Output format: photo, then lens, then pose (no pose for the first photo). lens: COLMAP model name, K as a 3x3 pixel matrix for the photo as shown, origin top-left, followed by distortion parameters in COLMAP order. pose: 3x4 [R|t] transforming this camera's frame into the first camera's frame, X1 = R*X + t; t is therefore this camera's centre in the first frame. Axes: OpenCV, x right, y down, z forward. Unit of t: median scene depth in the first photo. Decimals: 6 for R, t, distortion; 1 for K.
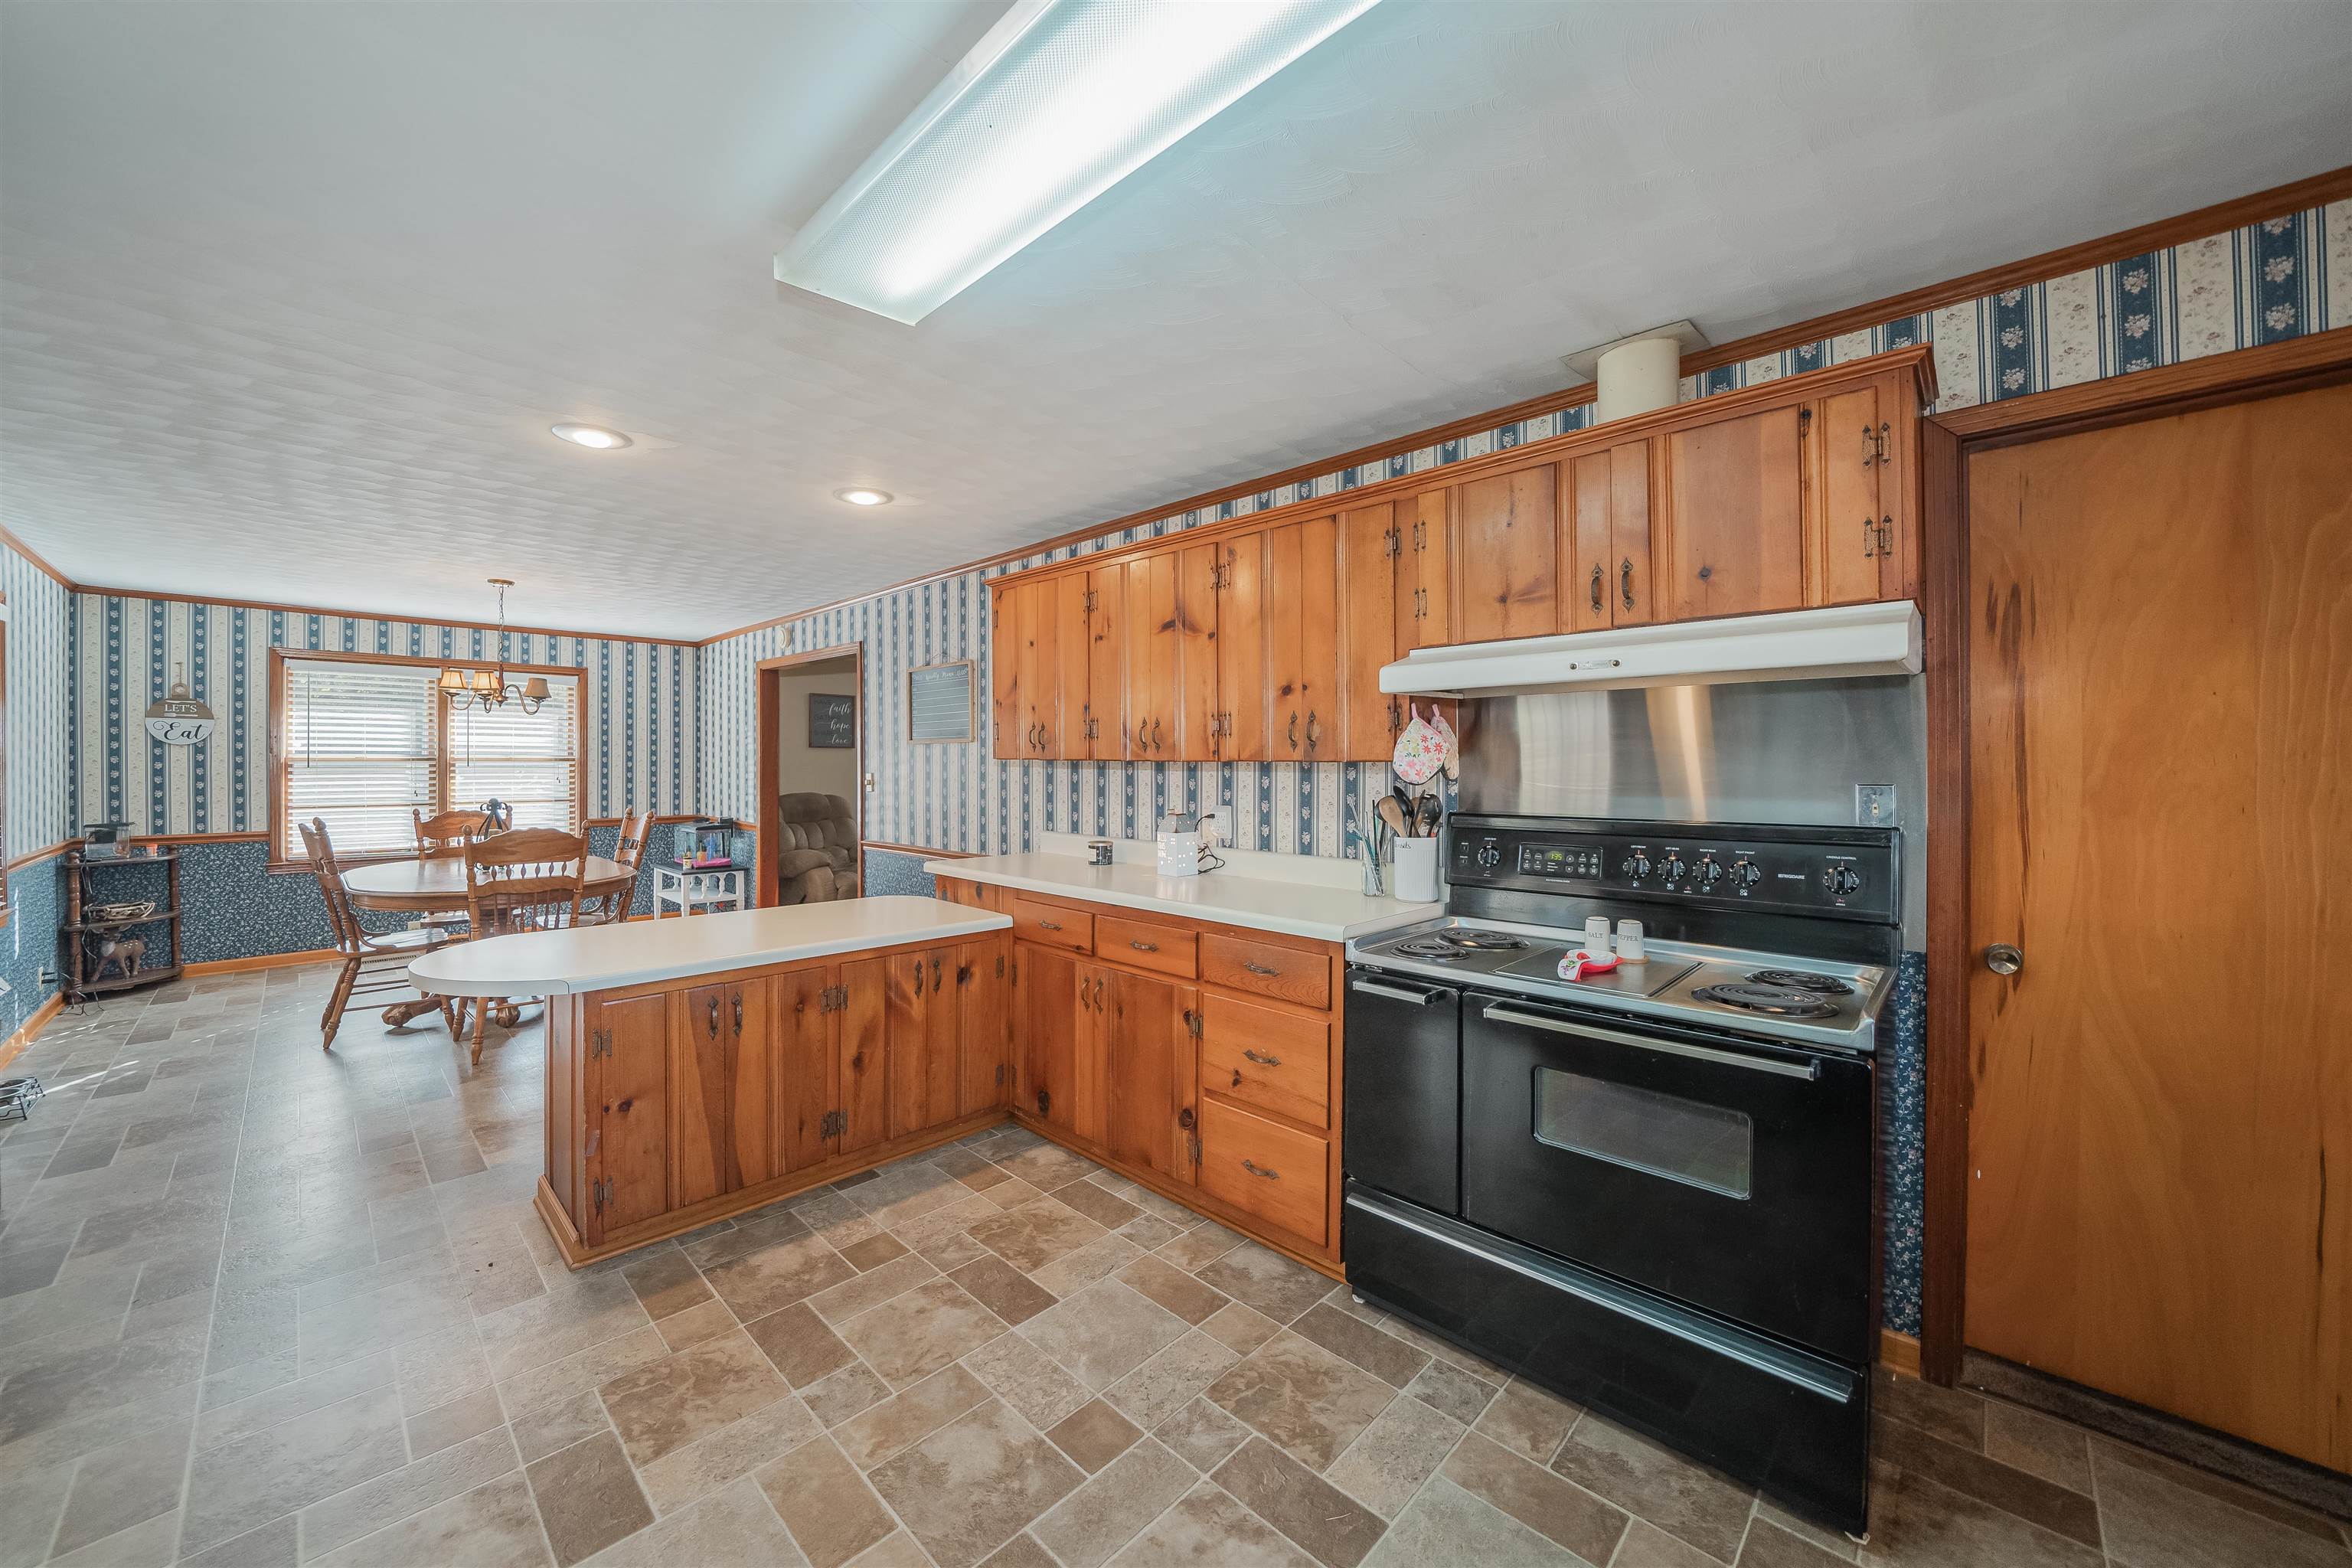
lens RADIAL K [[873.4, 0, 1184.8], [0, 873.4, 765.0], [0, 0, 1]] dist [-0.023695, 0.001697]
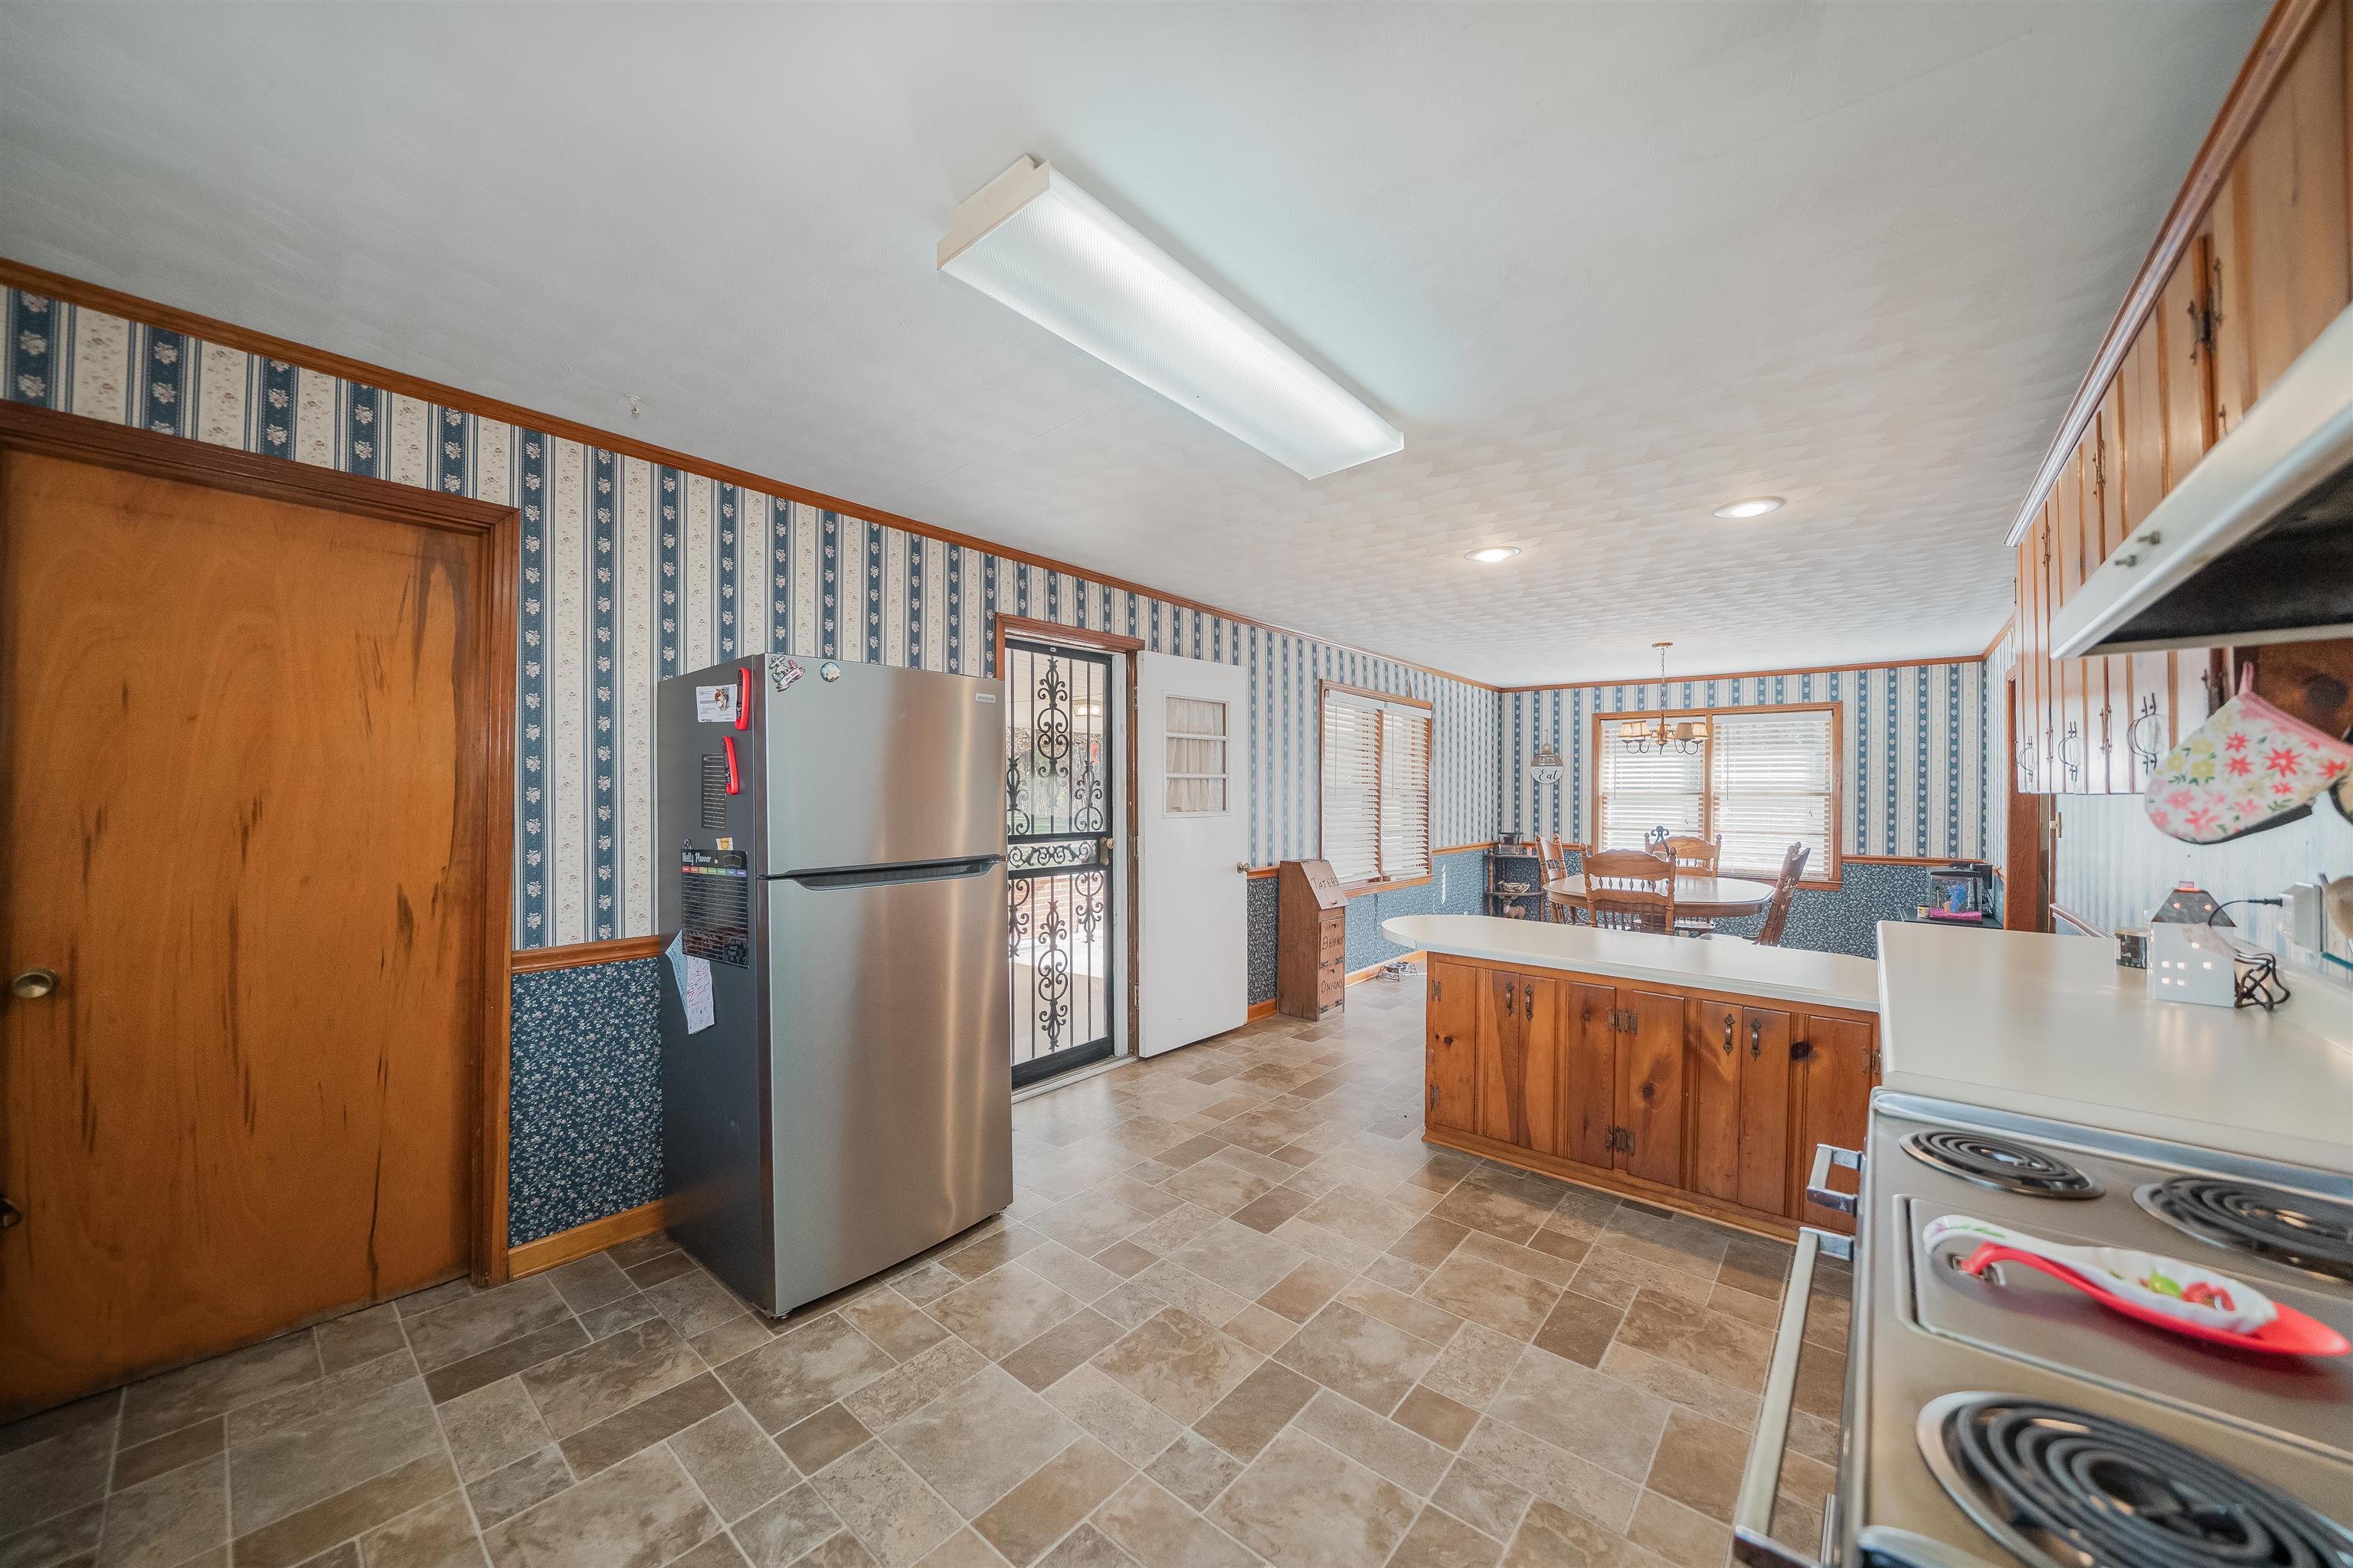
lens RADIAL K [[843.9, 0, 1104.5], [0, 843.9, 787.2], [0, 0, 1]] dist [-0.025832, 0.000184]
pose [[0.009555, -0.006758, -0.999932, 0.338237], [-0.009555, 0.999931, -0.006849, 0.000498], [0.999909, 0.009619, 0.009489, 0.205753]]
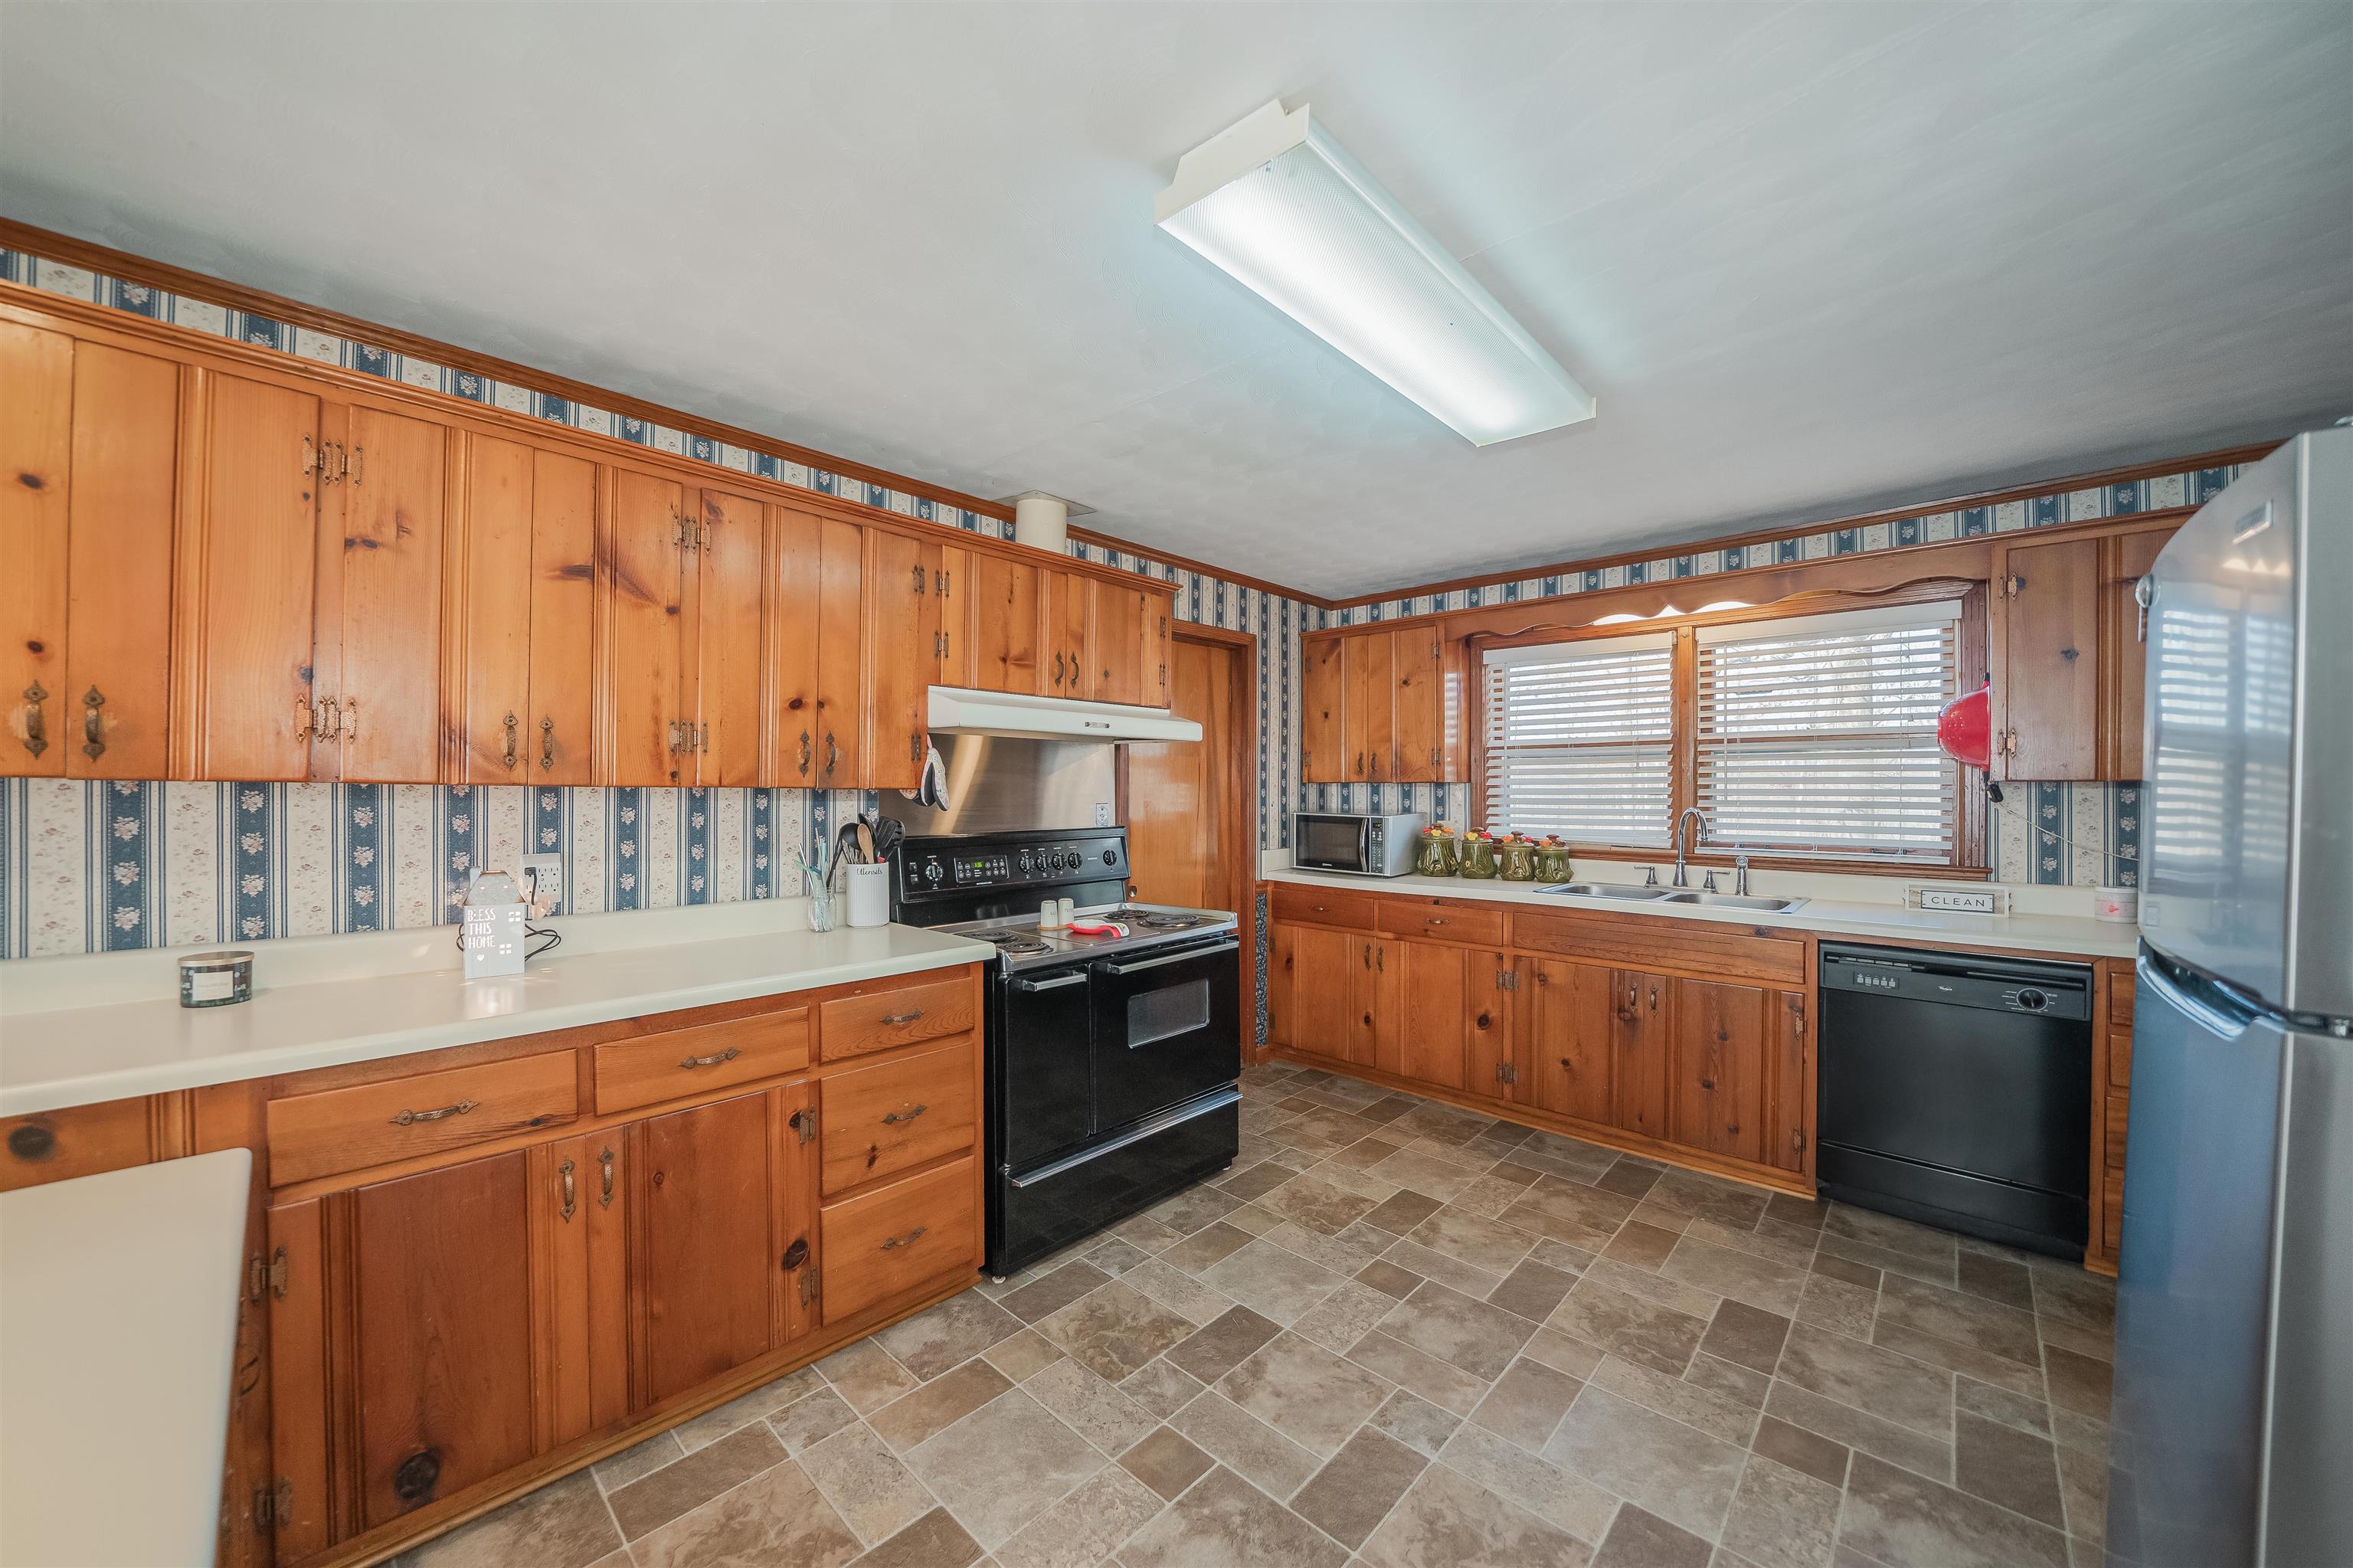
lens RADIAL K [[843.9, 0, 1115.4], [0, 843.9, 791.6], [0, 0, 1]] dist [-0.025832, 0.000184]
pose [[0.028789, -0.000304, 0.999585, -0.663553], [-0.001477, 0.999999, 0.000347, -0.001307], [-0.999584, -0.001486, 0.028789, 0.640727]]
